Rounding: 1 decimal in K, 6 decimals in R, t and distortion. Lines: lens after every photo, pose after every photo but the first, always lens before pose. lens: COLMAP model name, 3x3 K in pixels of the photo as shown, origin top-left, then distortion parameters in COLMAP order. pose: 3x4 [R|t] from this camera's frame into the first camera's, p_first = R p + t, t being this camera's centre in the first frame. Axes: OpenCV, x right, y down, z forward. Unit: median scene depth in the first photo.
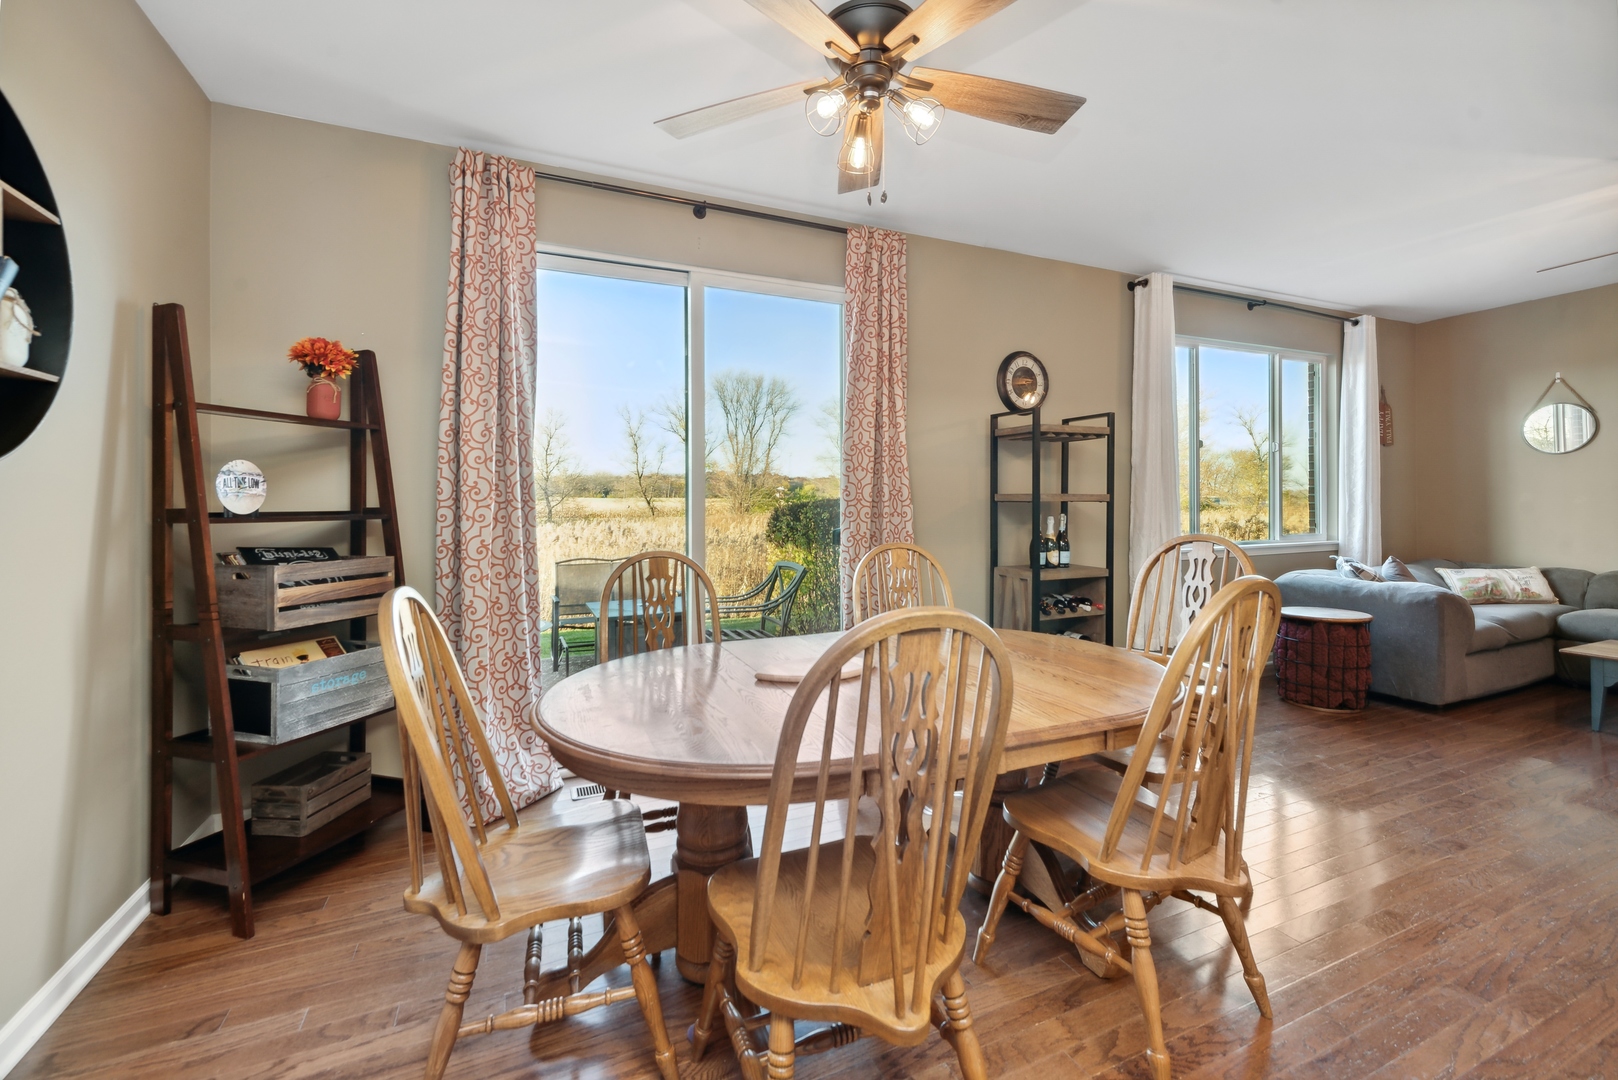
lens RADIAL K [[662.1, 0, 832.8], [0, 662.1, 497.8], [0, 0, 1]] dist [0.000266, -0.000040]
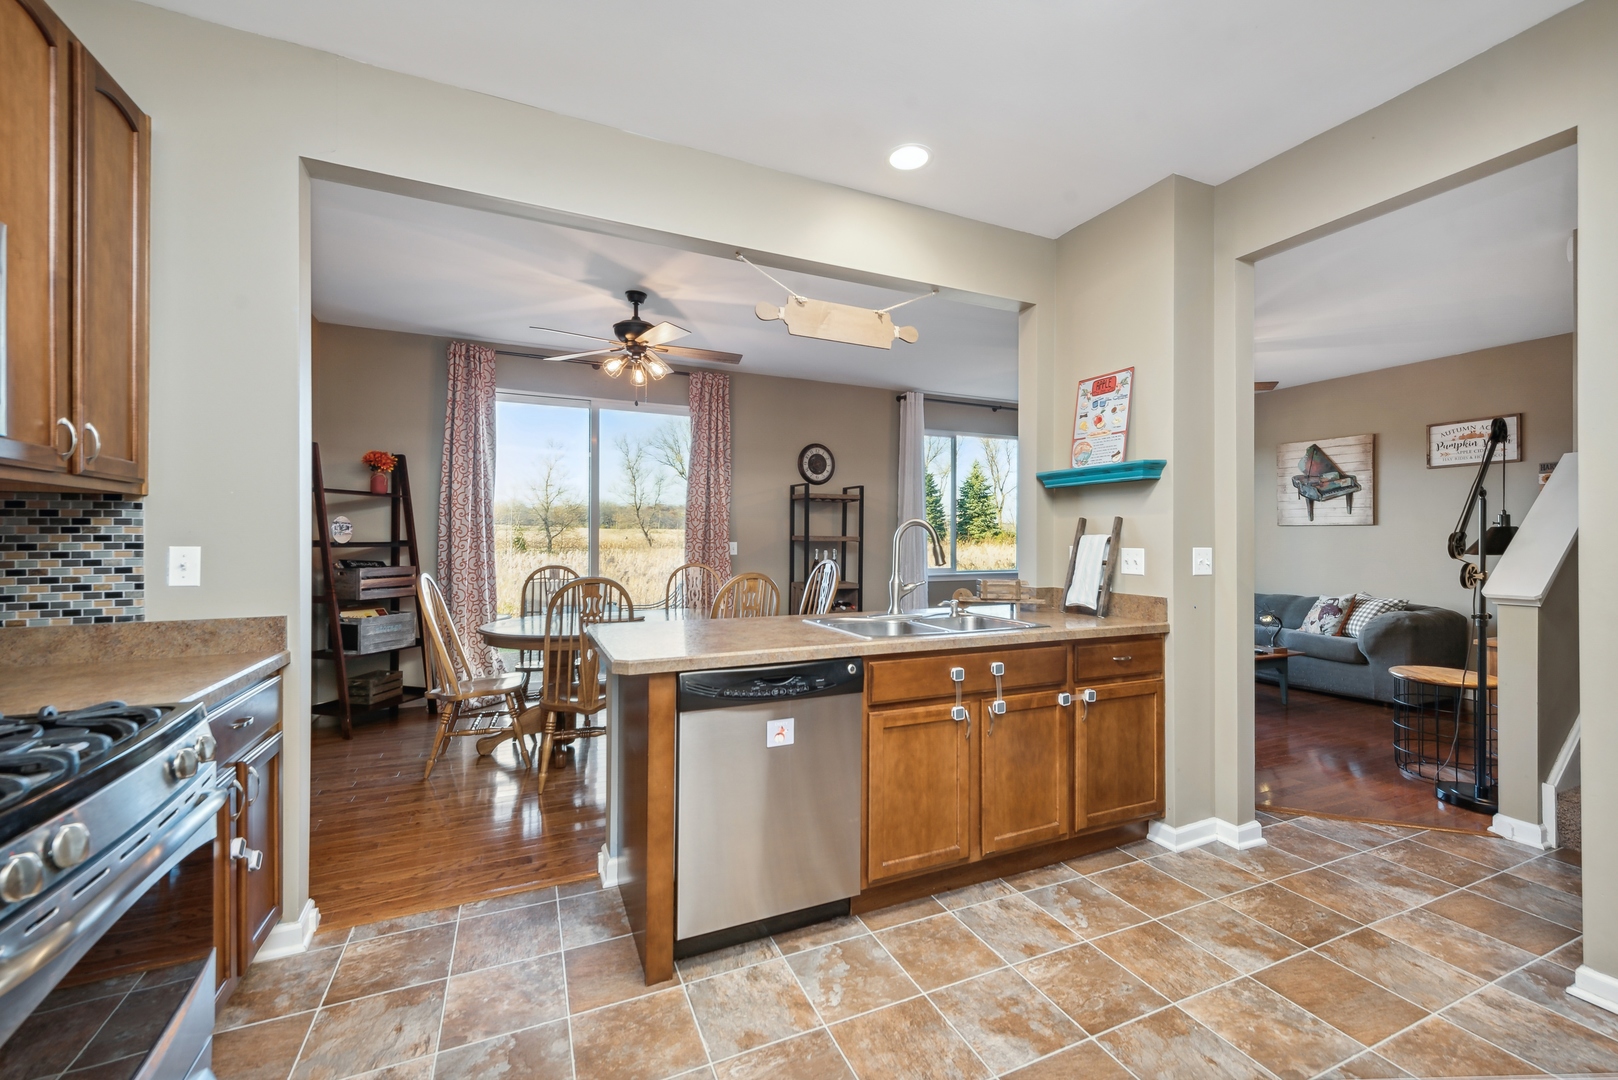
lens RADIAL K [[652.7, 0, 823.7], [0, 652.7, 538.1], [0, 0, 1]] dist [-0.001139, -0.000135]
pose [[0.999904, 0.013128, -0.004508, 0.458716], [-0.013085, 0.999869, 0.009548, -0.022498], [0.004633, -0.009488, 0.999944, -0.770897]]
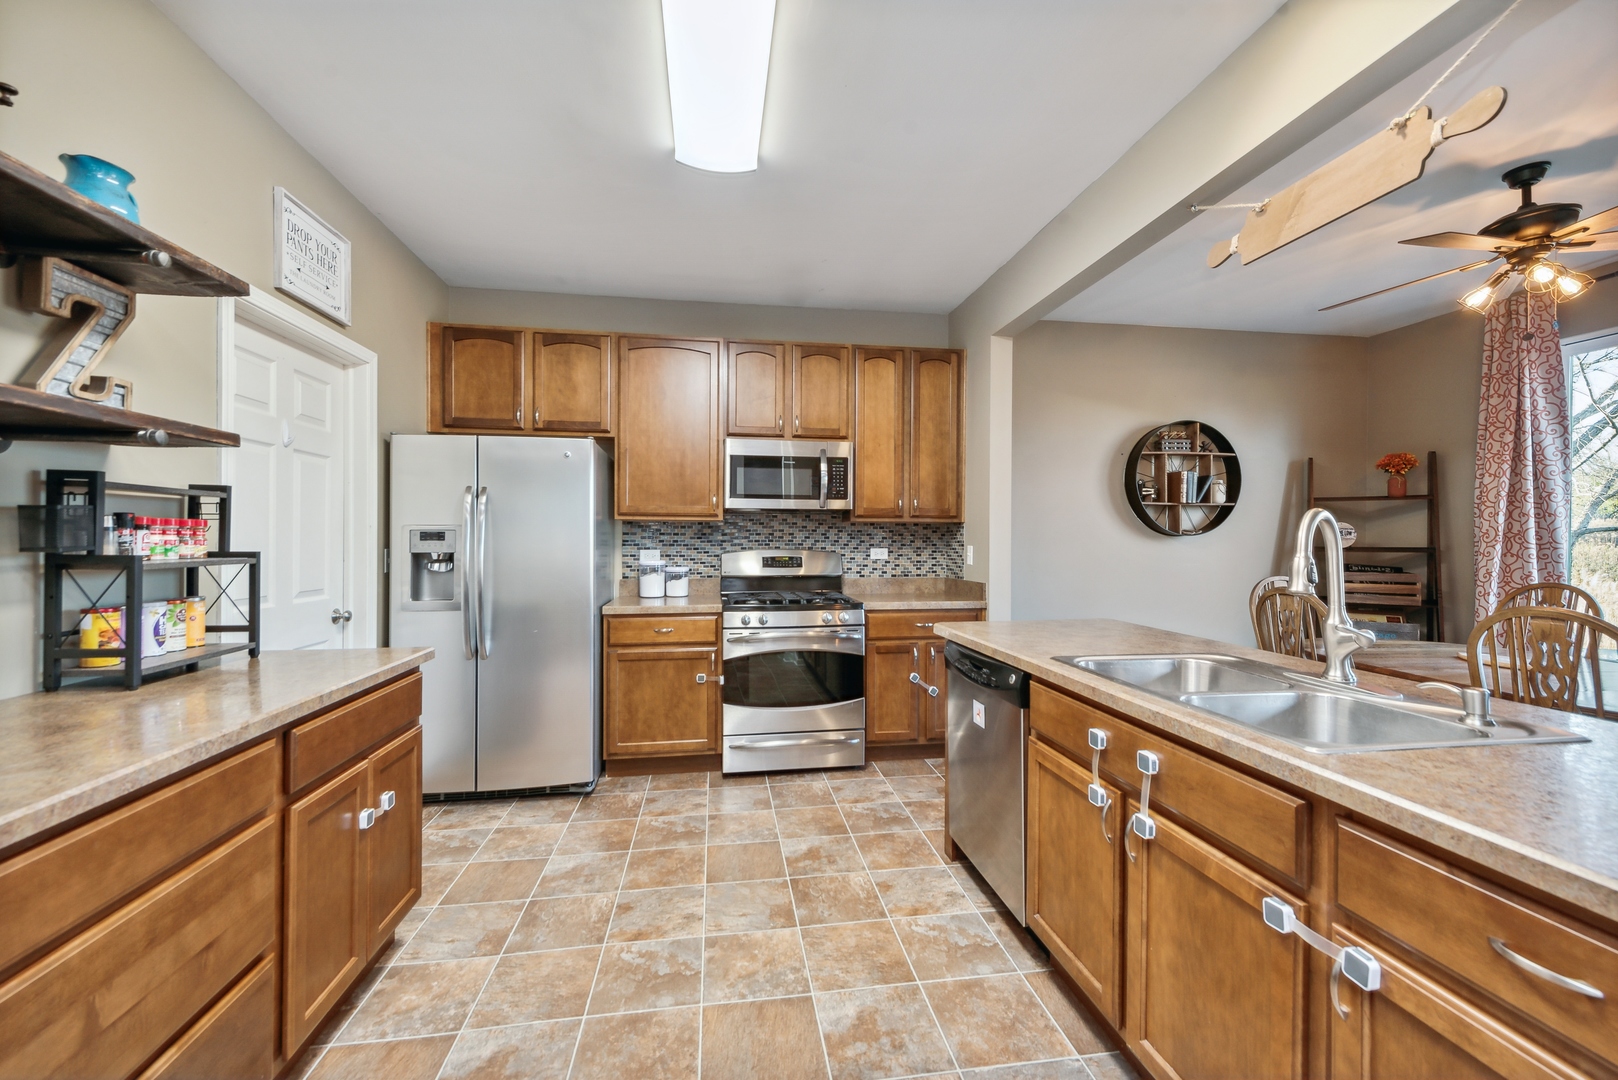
lens RADIAL K [[652.7, 0, 823.7], [0, 652.7, 538.1], [0, 0, 1]] dist [-0.001139, -0.000135]
pose [[-0.276683, 0.007547, -0.960932, 1.236584], [0.009162, 0.999944, 0.005216, -0.025430], [0.960918, -0.007361, -0.276737, -0.023794]]
